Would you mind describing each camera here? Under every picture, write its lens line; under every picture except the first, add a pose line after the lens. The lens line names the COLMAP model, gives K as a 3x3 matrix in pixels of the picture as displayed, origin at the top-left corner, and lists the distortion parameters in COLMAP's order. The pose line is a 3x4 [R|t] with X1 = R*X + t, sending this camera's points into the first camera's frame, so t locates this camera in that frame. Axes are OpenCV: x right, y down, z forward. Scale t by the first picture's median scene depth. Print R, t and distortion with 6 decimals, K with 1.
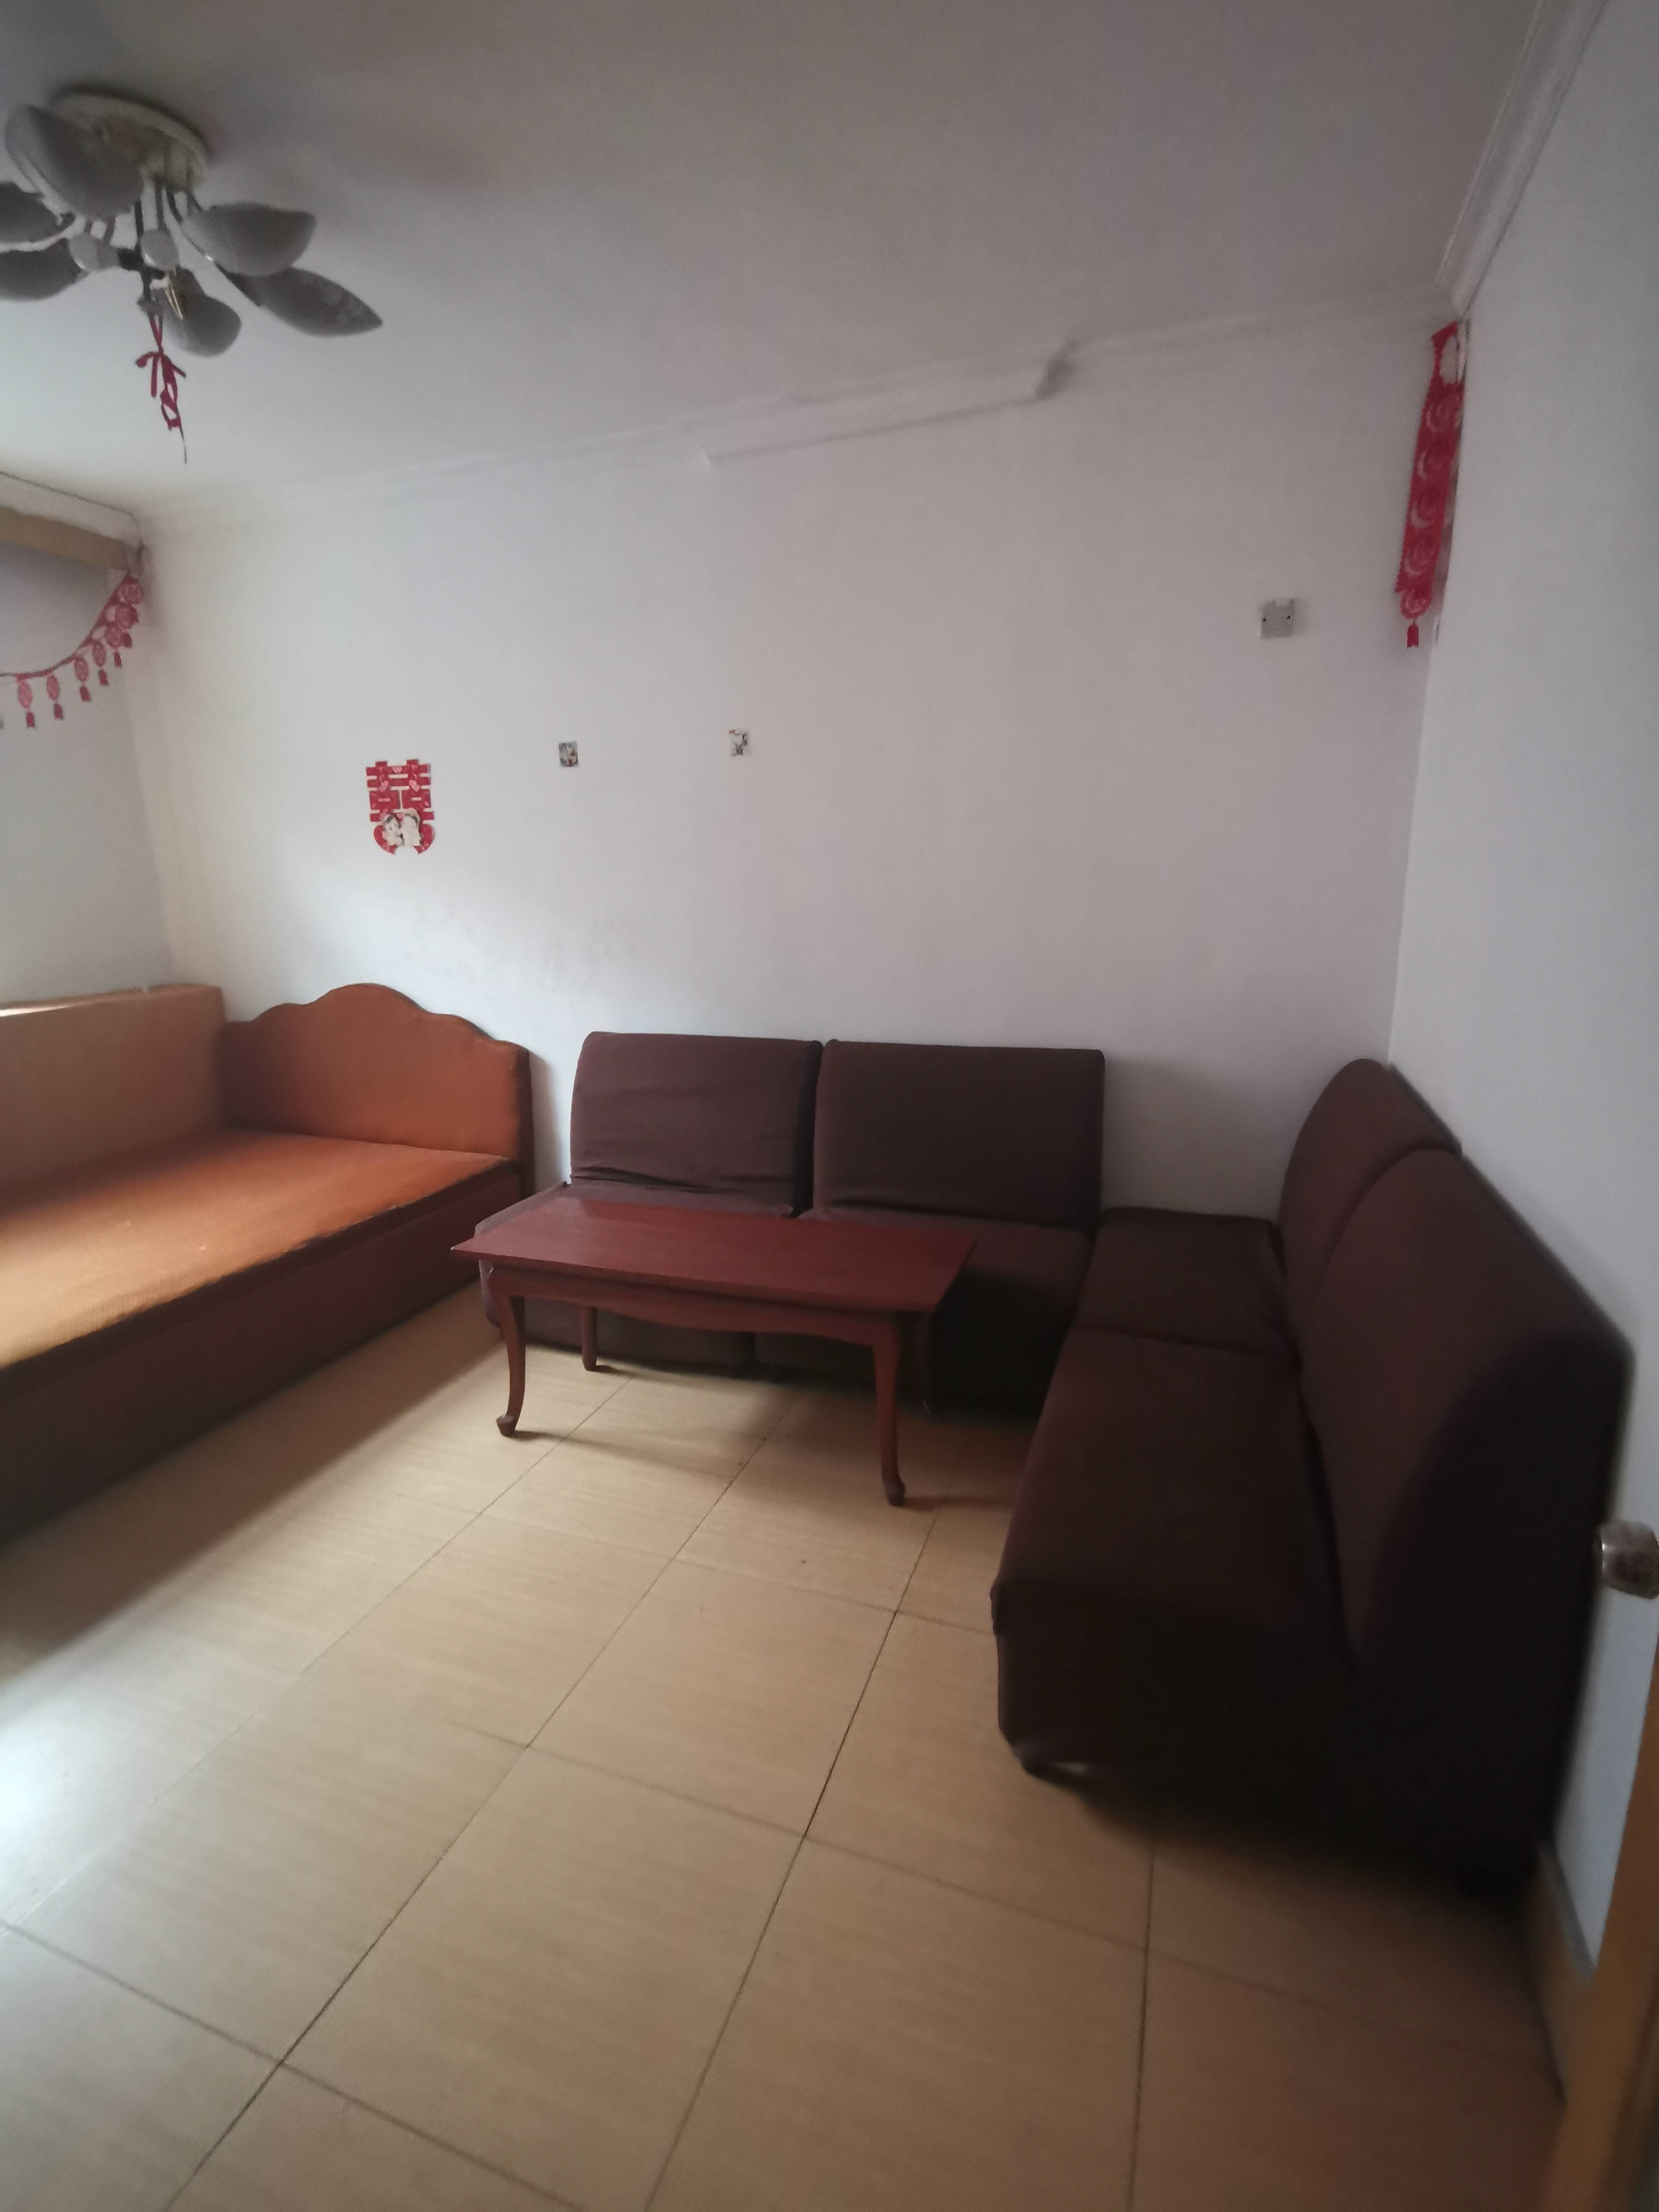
lens RADIAL K [[1017.6, 0, 831.4], [0, 1017.6, 1105.2], [0, 0, 1]] dist [0.012423, 0.001579]
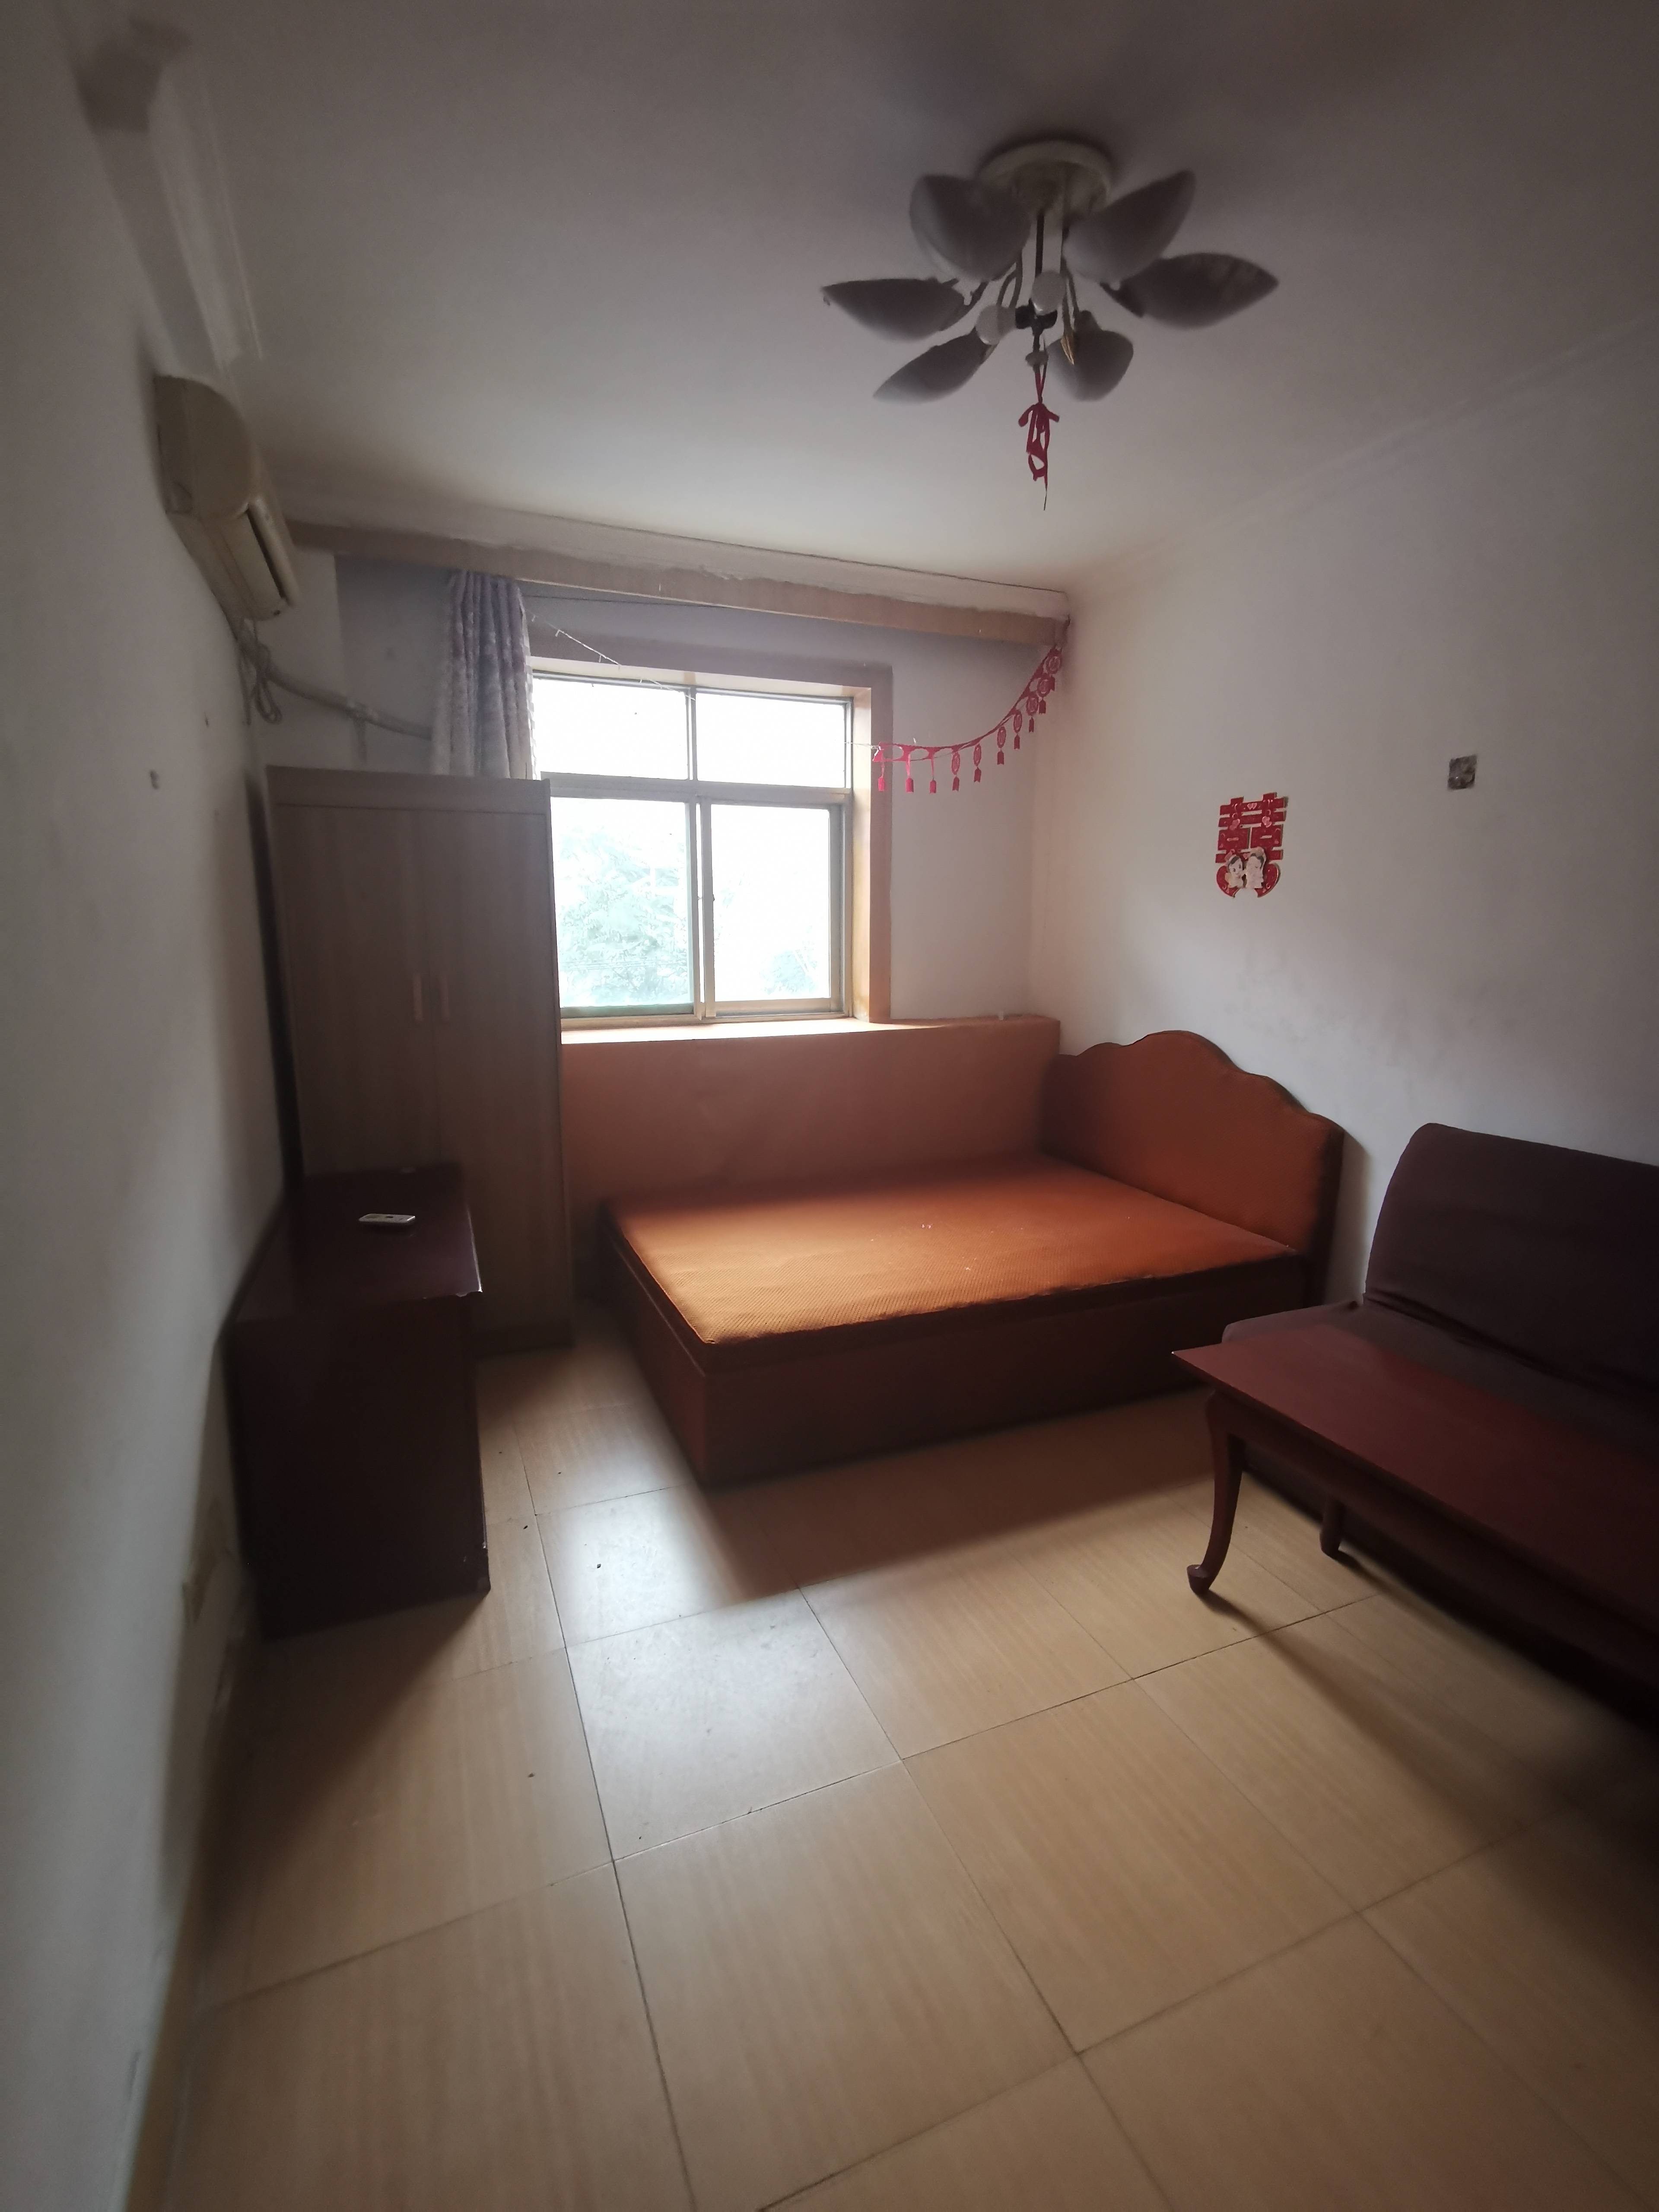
lens RADIAL K [[1017.6, 0, 830.0], [0, 1017.6, 1098.7], [0, 0, 1]] dist [0.012423, 0.001579]
pose [[0.681740, 0.147755, -0.716519, 0.011069], [-0.179234, 0.983278, 0.032230, -0.032588], [0.709300, 0.106452, 0.696823, 0.122355]]
